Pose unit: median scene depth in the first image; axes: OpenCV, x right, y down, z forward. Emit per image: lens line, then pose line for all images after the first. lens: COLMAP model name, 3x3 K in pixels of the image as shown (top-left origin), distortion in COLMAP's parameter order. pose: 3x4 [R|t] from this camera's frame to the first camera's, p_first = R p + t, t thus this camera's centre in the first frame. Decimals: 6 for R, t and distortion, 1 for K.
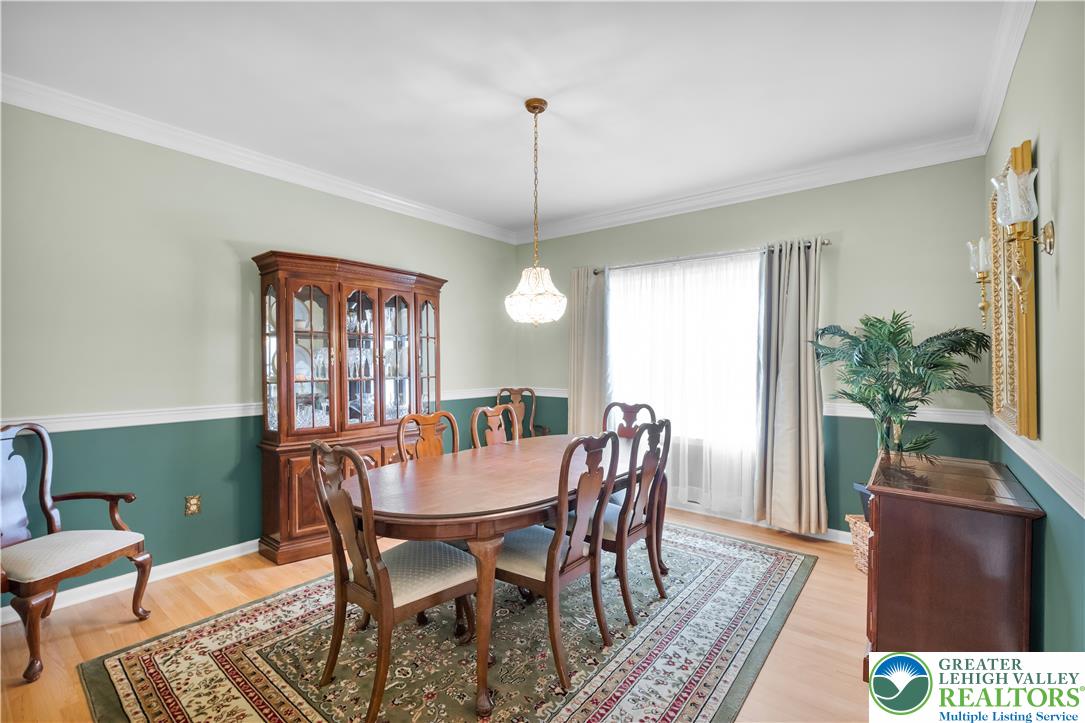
lens RADIAL K [[476.8, 0, 536.1], [0, 476.8, 360.1], [0, 0, 1]] dist [0.001057, -0.000124]
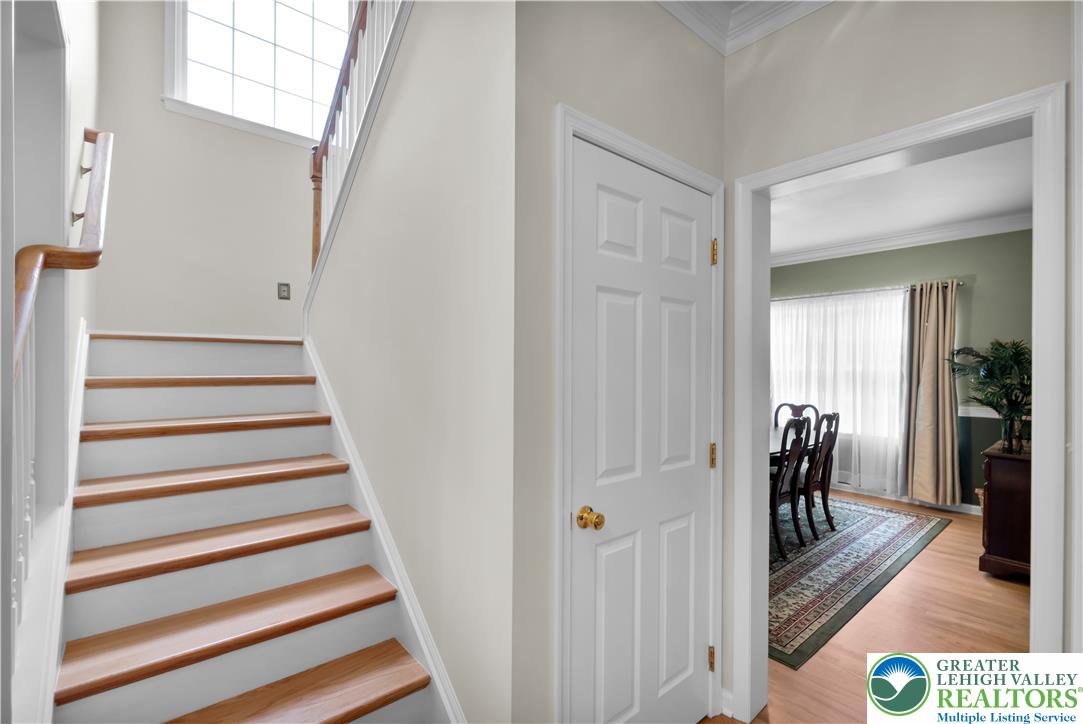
lens RADIAL K [[475.9, 0, 547.2], [0, 475.9, 367.2], [0, 0, 1]] dist [0.001057, -0.000124]
pose [[0.982516, 0.005305, -0.186102, -0.275621], [-0.005499, 0.999985, -0.000528, -0.011336], [0.186097, 0.001542, 0.982530, -0.518249]]
